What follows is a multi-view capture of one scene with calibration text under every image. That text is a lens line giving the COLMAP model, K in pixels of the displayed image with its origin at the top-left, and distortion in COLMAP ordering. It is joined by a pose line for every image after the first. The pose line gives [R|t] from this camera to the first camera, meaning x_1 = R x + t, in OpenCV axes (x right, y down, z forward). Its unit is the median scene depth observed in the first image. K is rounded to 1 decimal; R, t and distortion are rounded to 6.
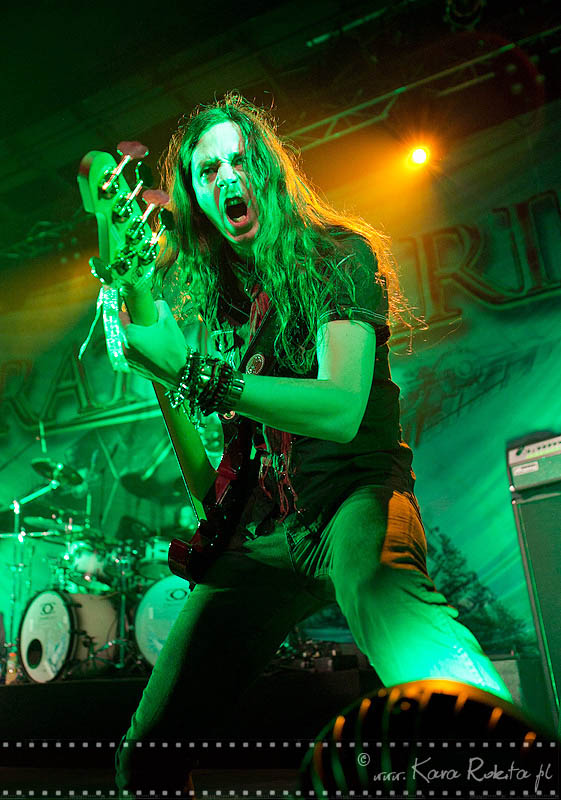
lens RADIAL K [[770.8, 0, 231.9], [0, 770.8, 300.4], [0, 0, 1]] dist [-0.059584, 0.005536]
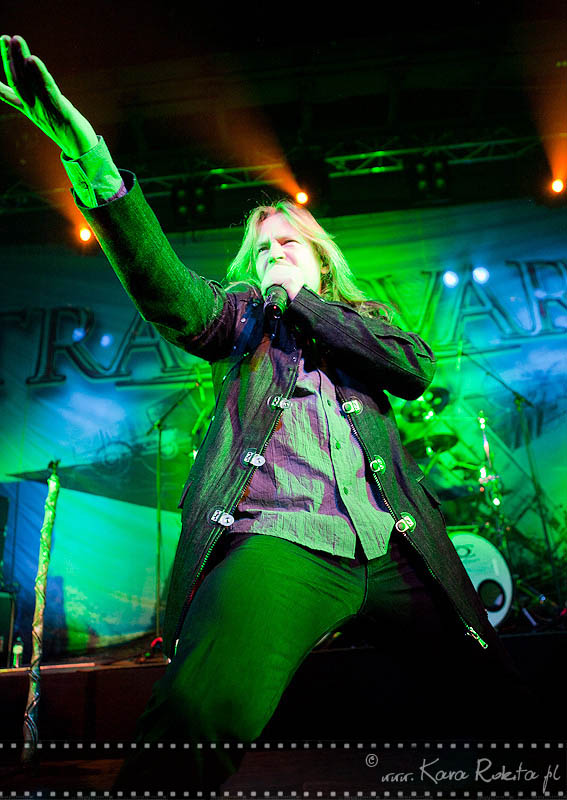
lens RADIAL K [[624.1, 0, 301.4], [0, 624.1, 348.5], [0, 0, 1]] dist [-0.055127, 0.005236]
pose [[0.892017, 0.166460, 0.420235, -0.377835], [-0.169726, 0.985037, -0.029913, 0.112468], [-0.418926, -0.044642, 0.906922, 0.228119]]
